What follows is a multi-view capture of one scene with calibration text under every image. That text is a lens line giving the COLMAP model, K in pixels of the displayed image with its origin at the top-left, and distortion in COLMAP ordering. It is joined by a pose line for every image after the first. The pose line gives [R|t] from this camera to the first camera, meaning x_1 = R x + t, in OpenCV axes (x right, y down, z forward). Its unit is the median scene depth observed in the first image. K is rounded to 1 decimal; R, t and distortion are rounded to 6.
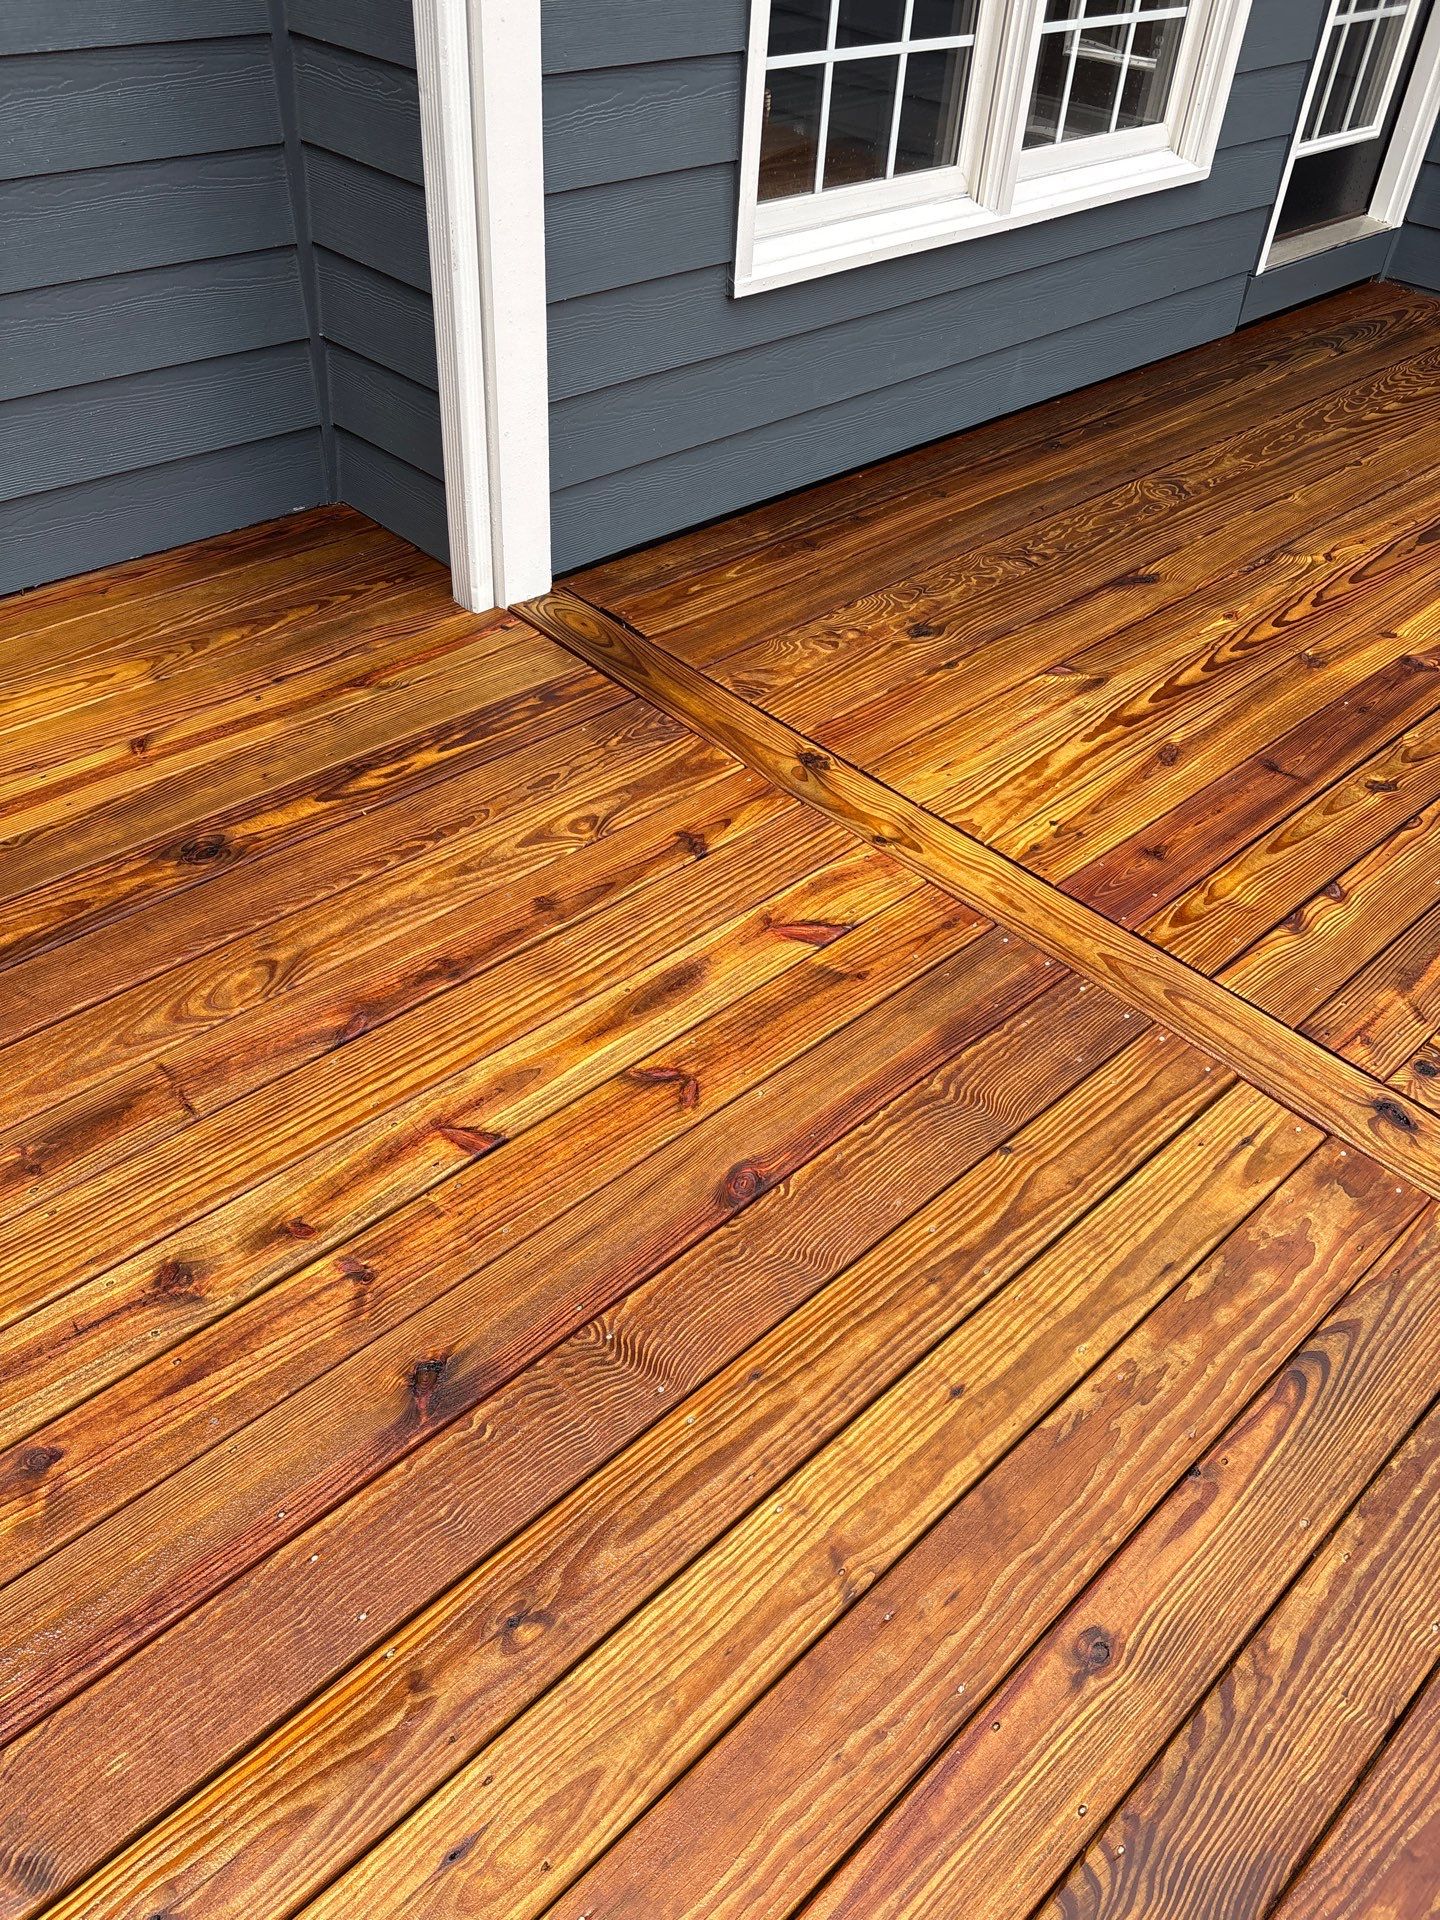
lens RADIAL K [[1470.6, 0, 720.0], [0, 1470.6, 960.0], [0, 0, 1]] dist [0.028906, -0.003879]
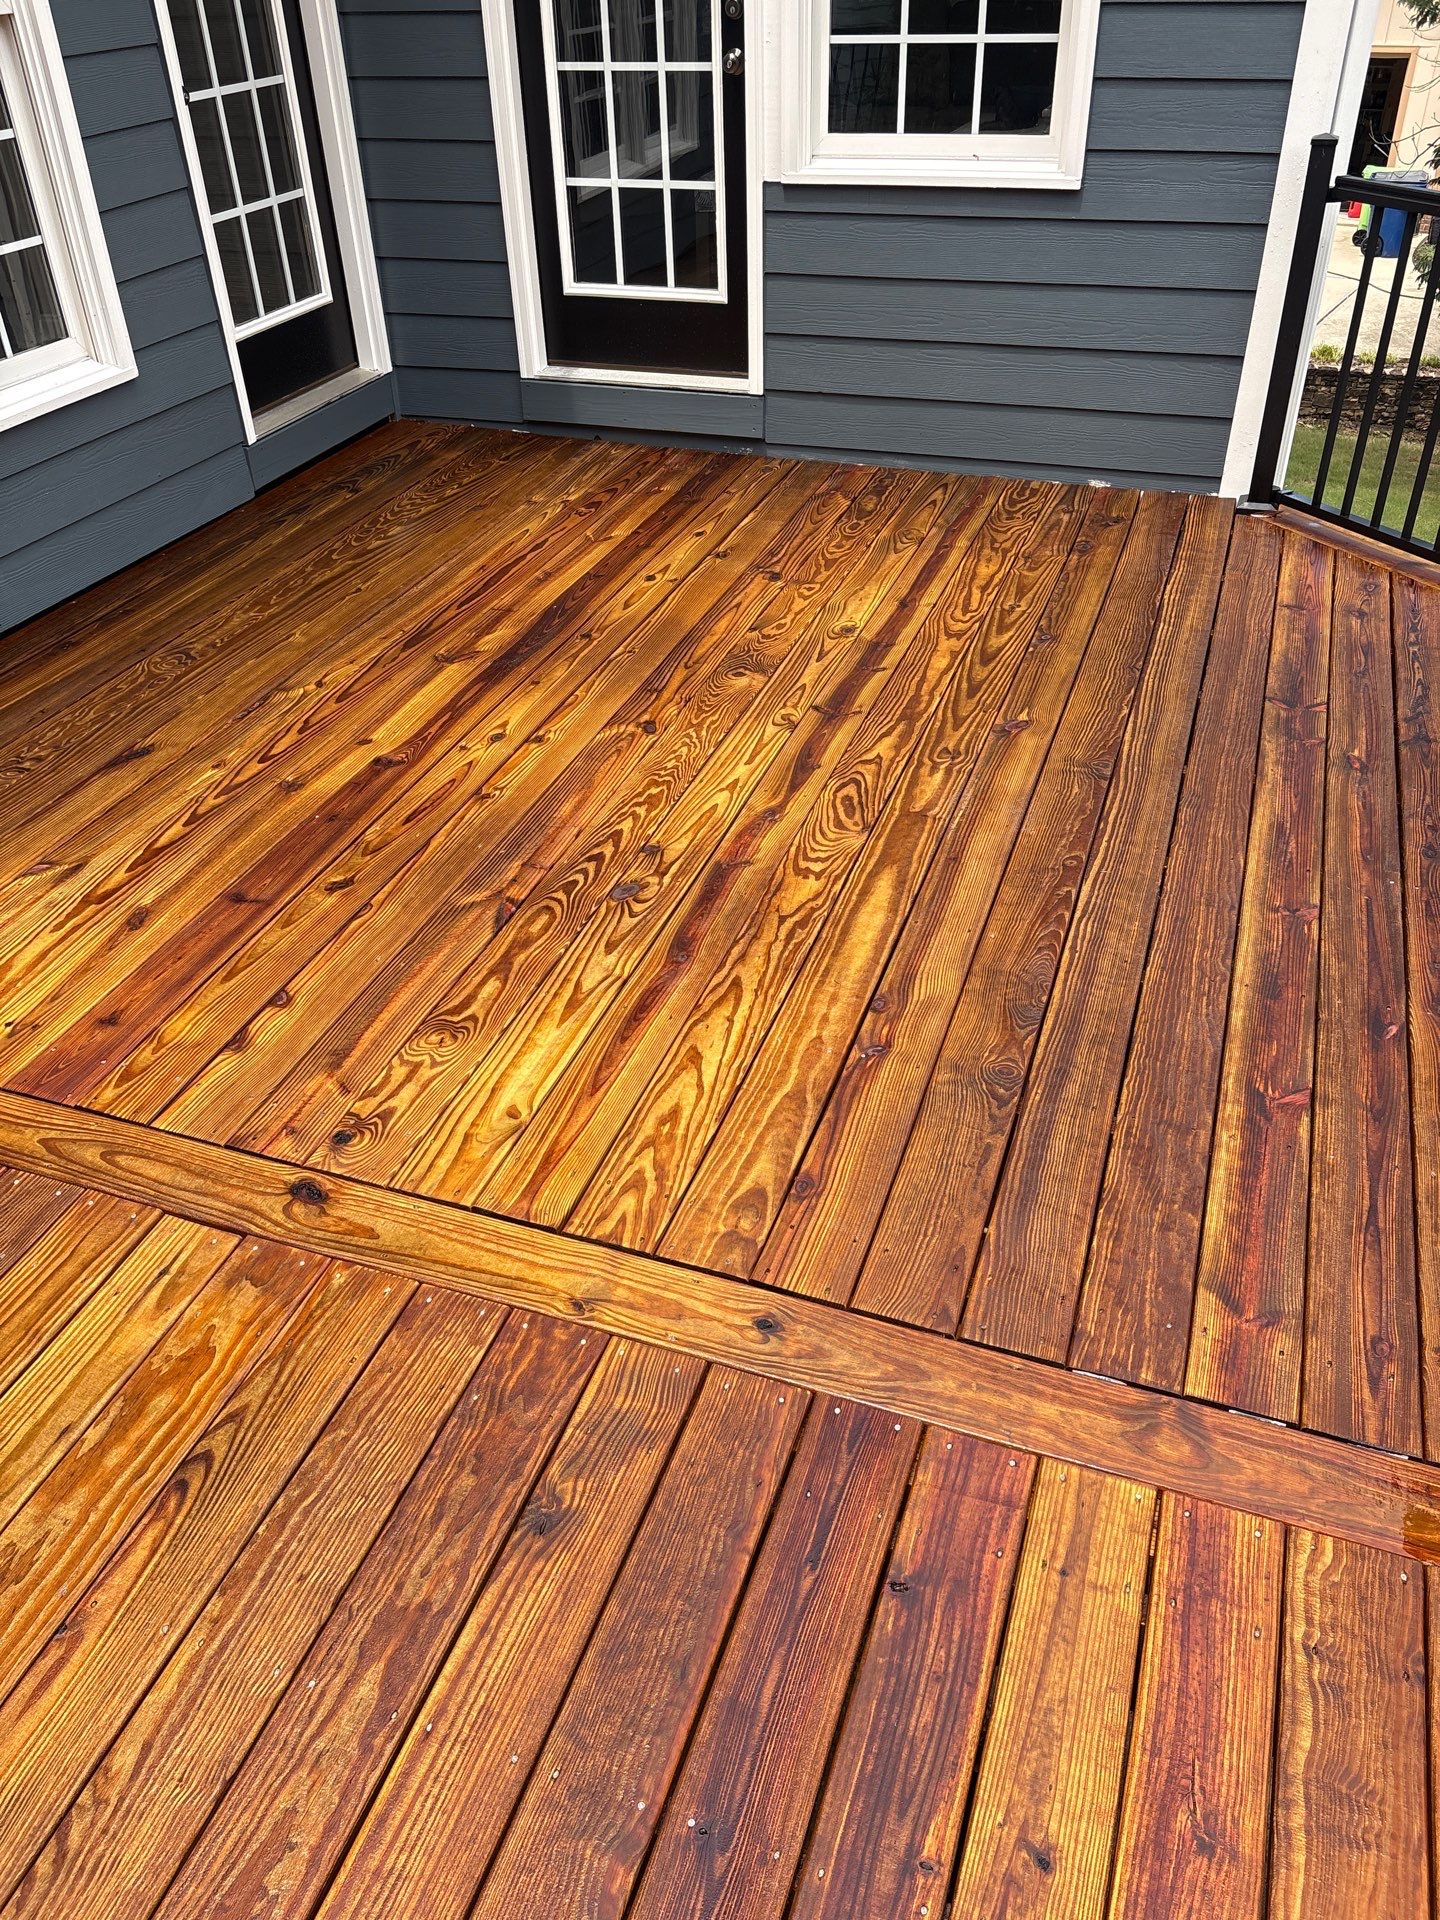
lens RADIAL K [[1452.5, 0, 720.0], [0, 1452.5, 960.0], [0, 0, 1]] dist [0.040808, -0.043235]
pose [[0.891969, -0.331091, 0.307849, 0.332856], [0.355150, 0.934502, -0.023967, 0.057700], [-0.279750, 0.130710, 0.951133, -0.092885]]
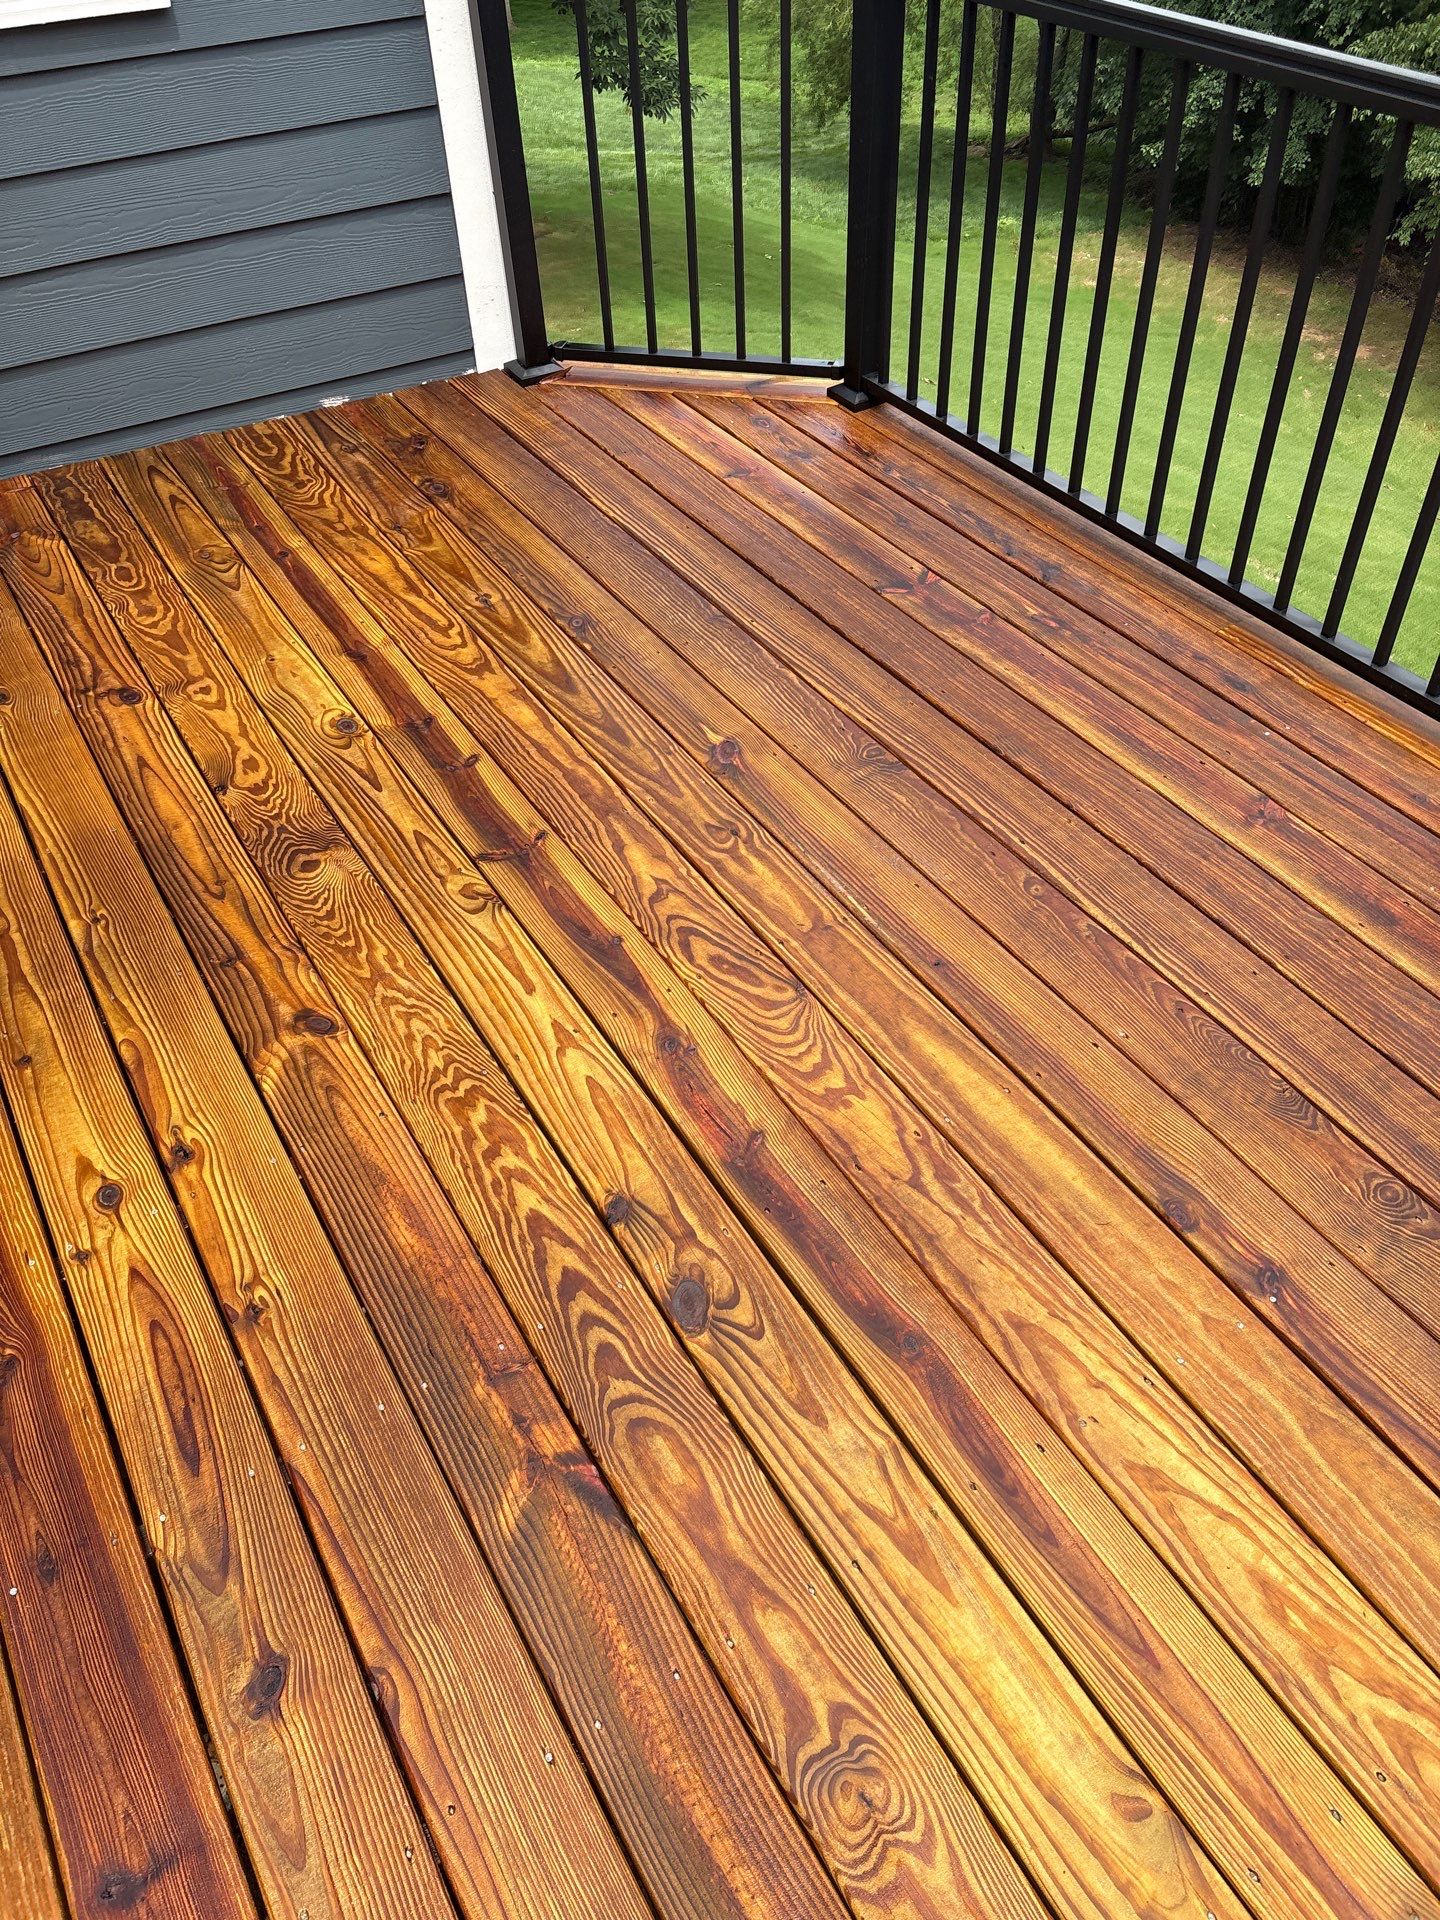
lens RADIAL K [[1472.3, 0, 720.0], [0, 1472.3, 960.0], [0, 0, 1]] dist [0.050254, -0.060488]
pose [[0.229478, -0.711549, 0.664107, 0.305015], [0.668197, 0.611292, 0.424070, -0.369414], [-0.707710, 0.346439, 0.615733, 0.459416]]
